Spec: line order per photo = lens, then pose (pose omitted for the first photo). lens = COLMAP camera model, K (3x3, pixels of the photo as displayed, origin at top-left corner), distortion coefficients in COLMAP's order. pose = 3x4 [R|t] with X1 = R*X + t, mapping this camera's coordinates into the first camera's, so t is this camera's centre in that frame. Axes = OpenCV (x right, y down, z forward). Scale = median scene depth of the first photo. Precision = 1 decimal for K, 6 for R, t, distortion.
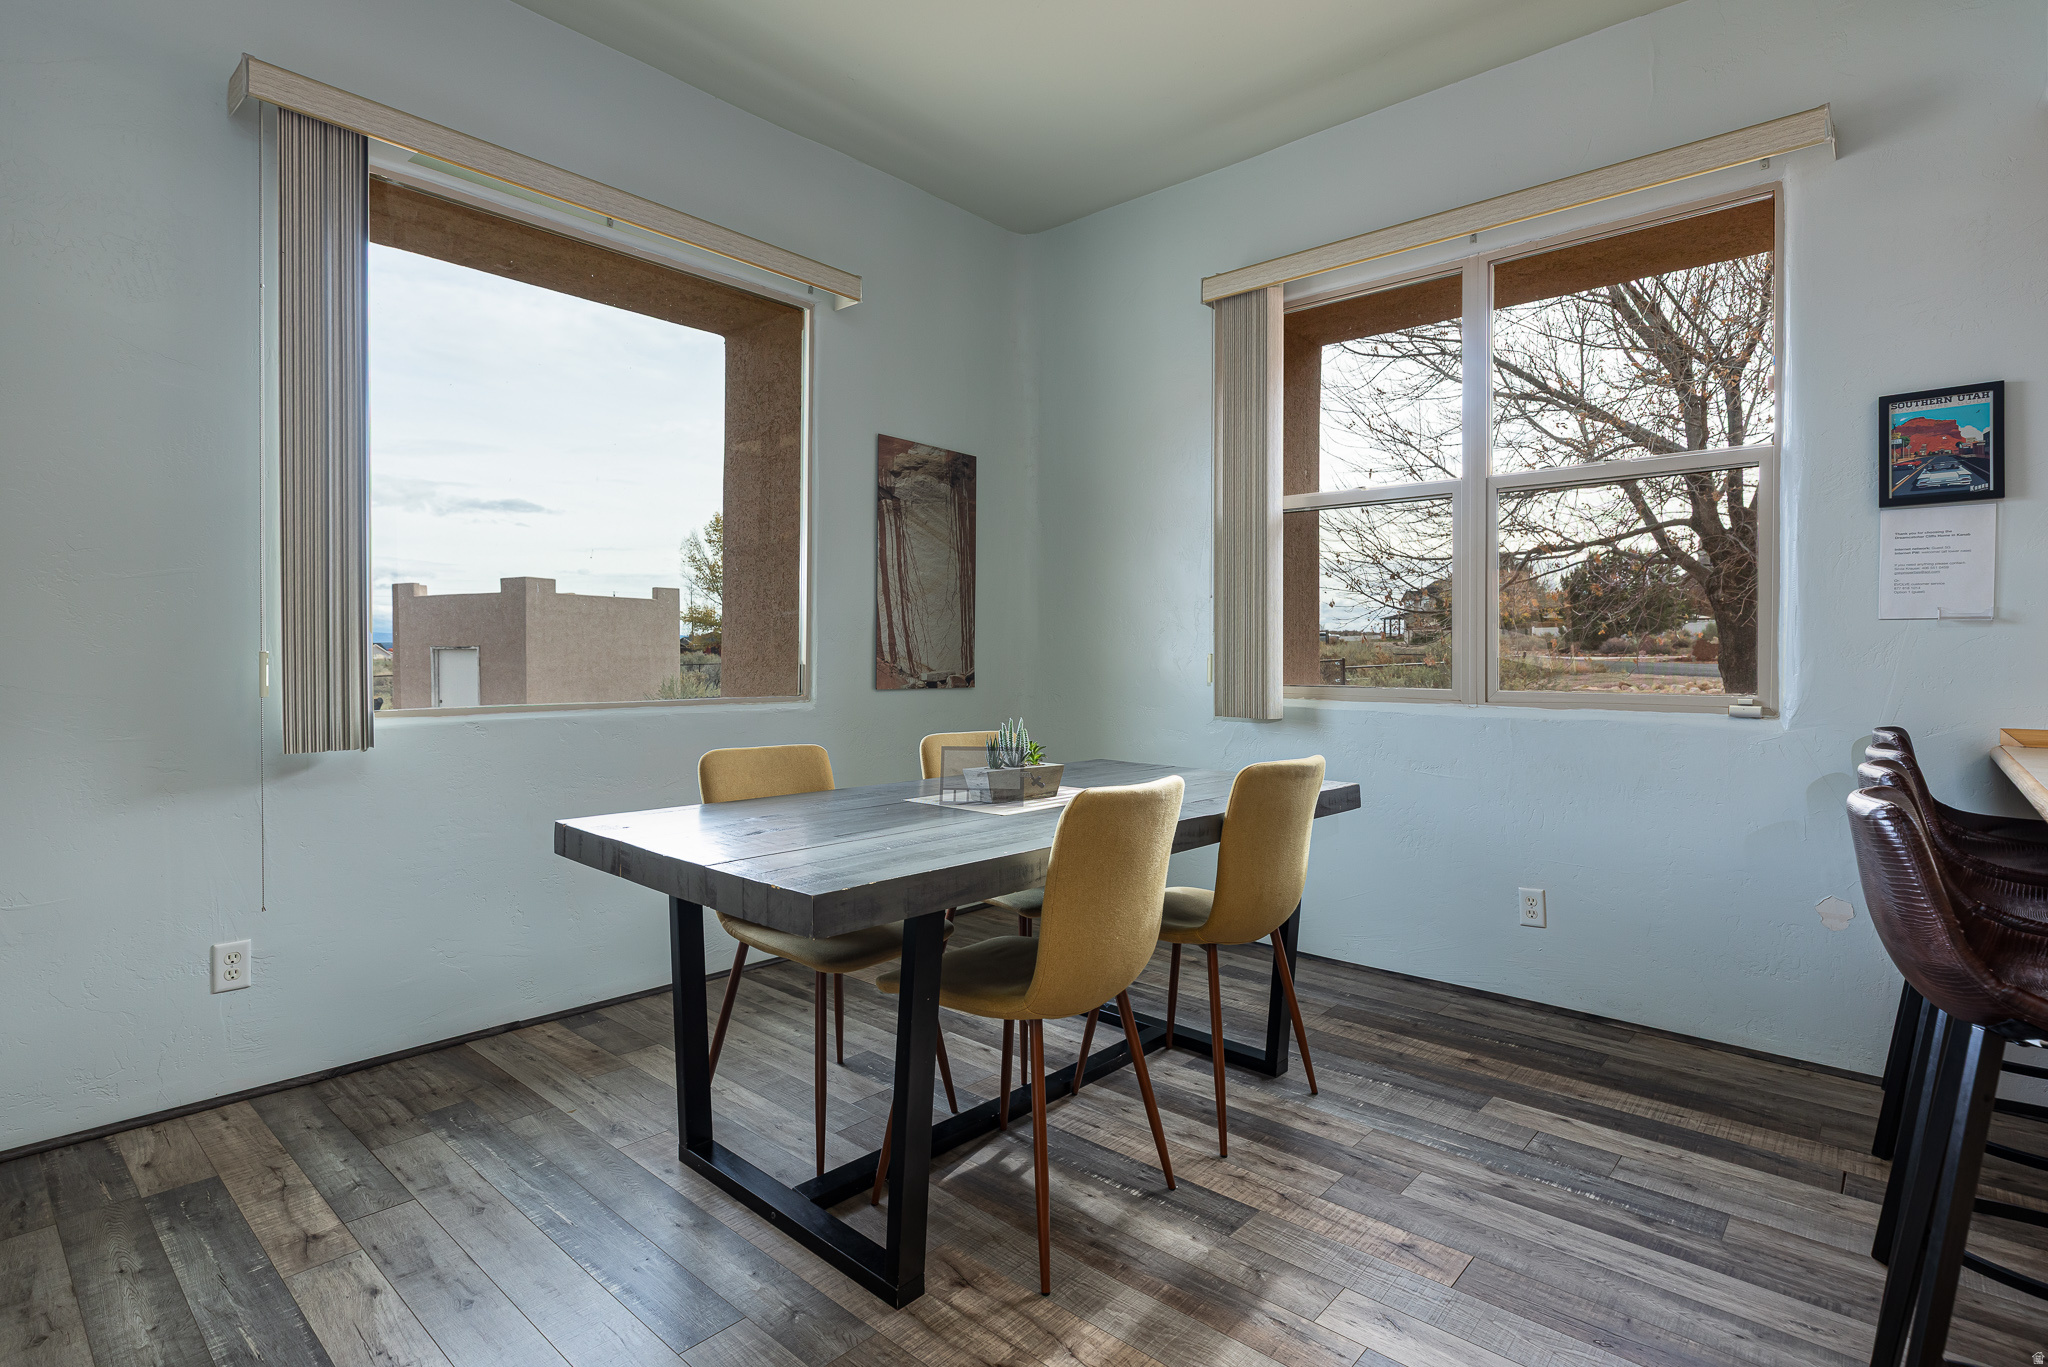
lens RADIAL K [[1039.6, 0, 1013.5], [0, 1039.6, 669.0], [0, 0, 1]] dist [0.001537, -0.001023]
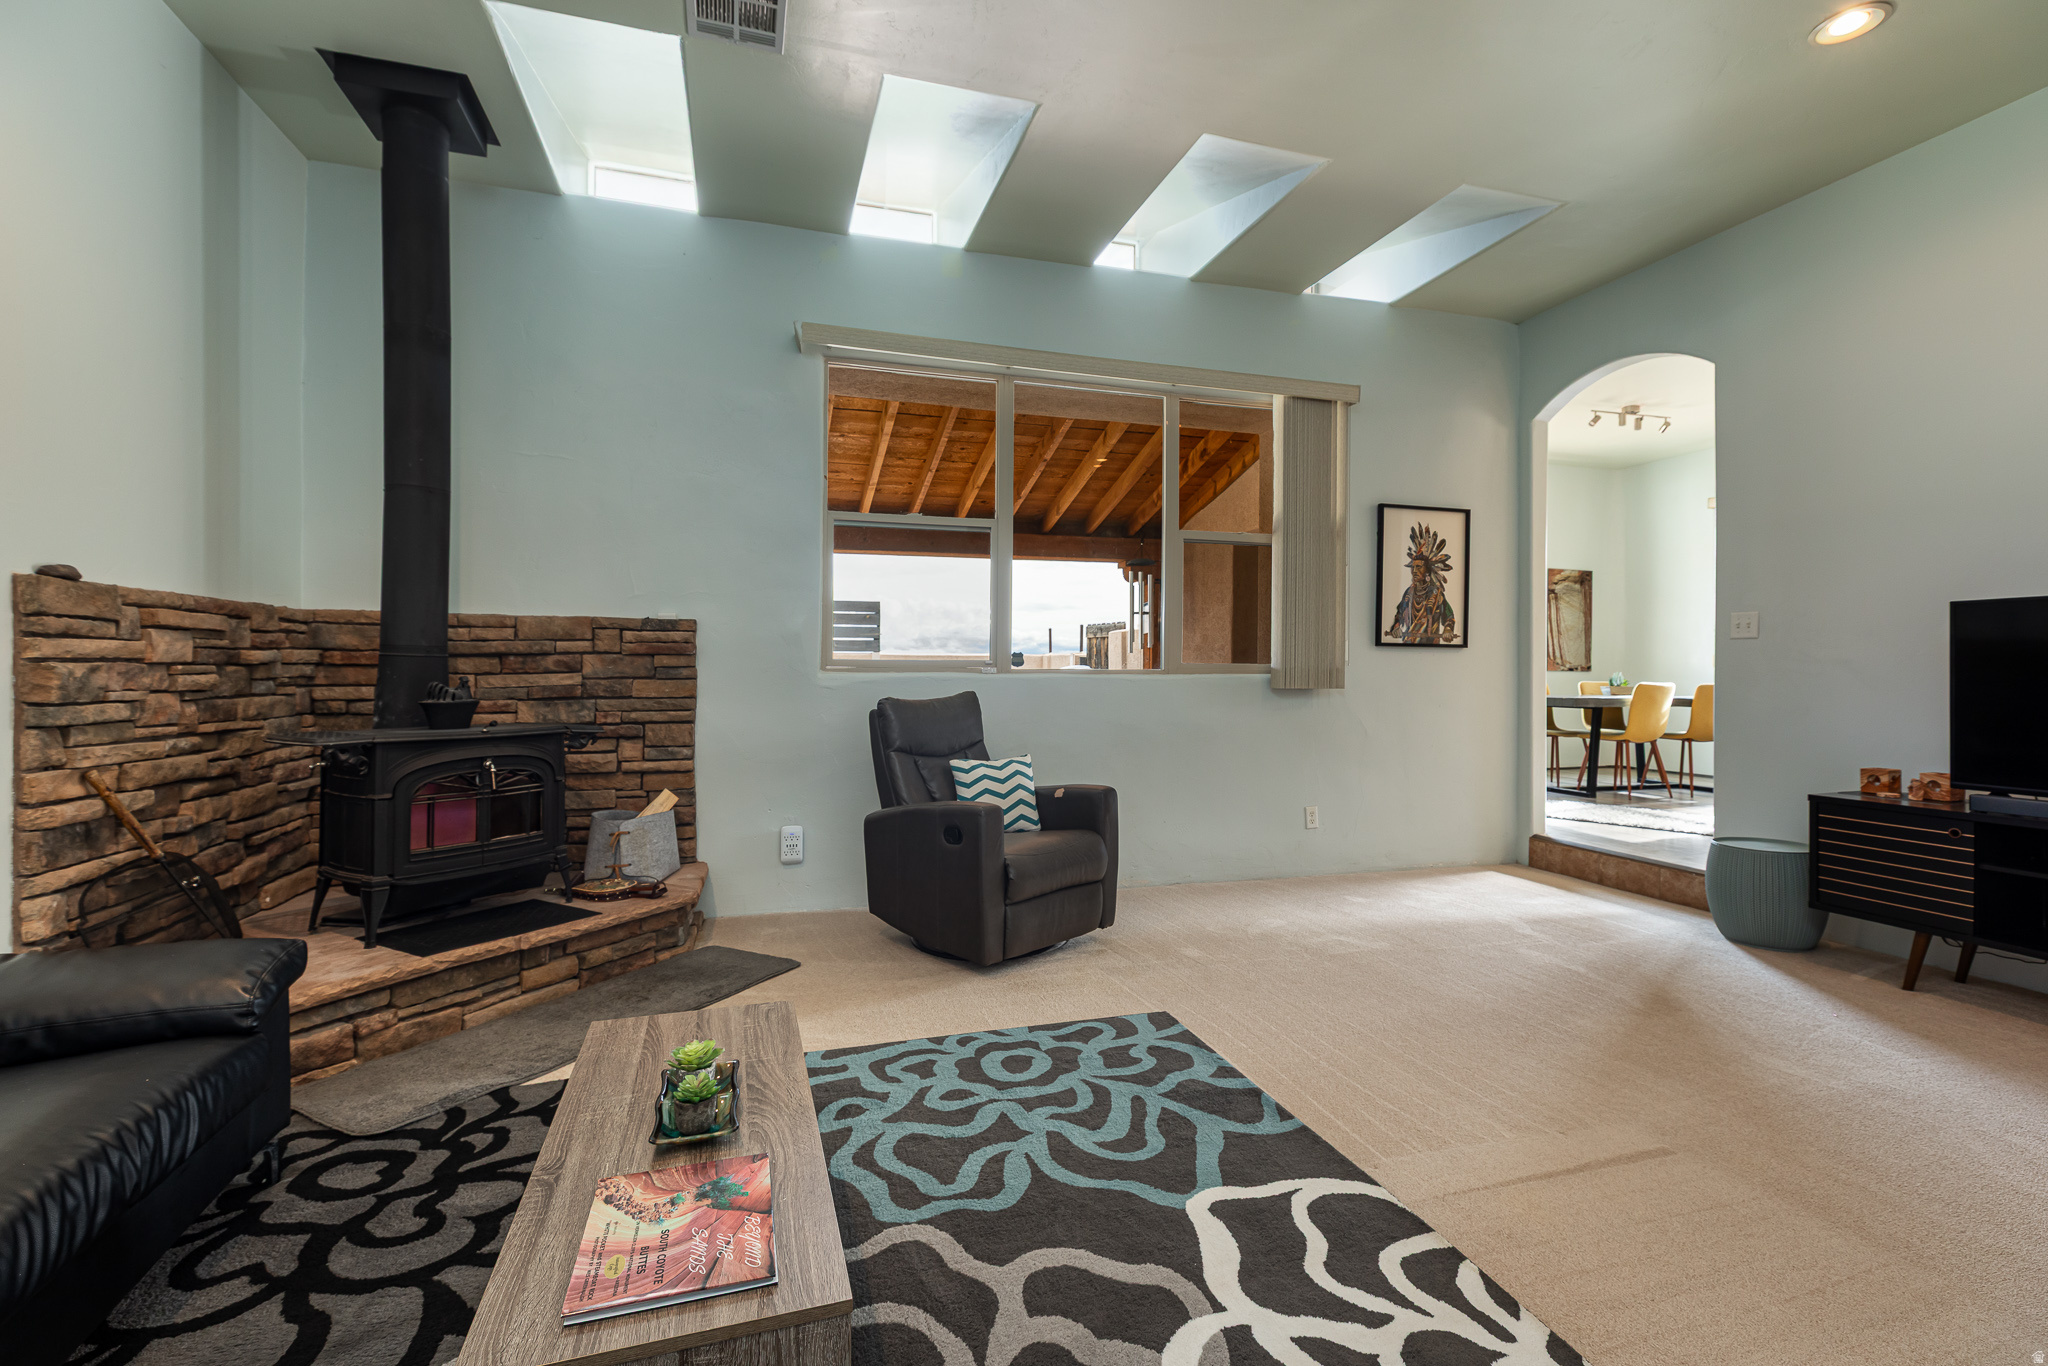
lens RADIAL K [[919.7, 0, 1021.9], [0, 919.7, 666.0], [0, 0, 1]] dist [0.006196, 0.000124]
pose [[0.854458, 0.000005, -0.519520, -0.057458], [-0.008578, 0.999864, -0.014099, 0.047542], [0.519450, 0.016503, 0.854342, -1.461166]]
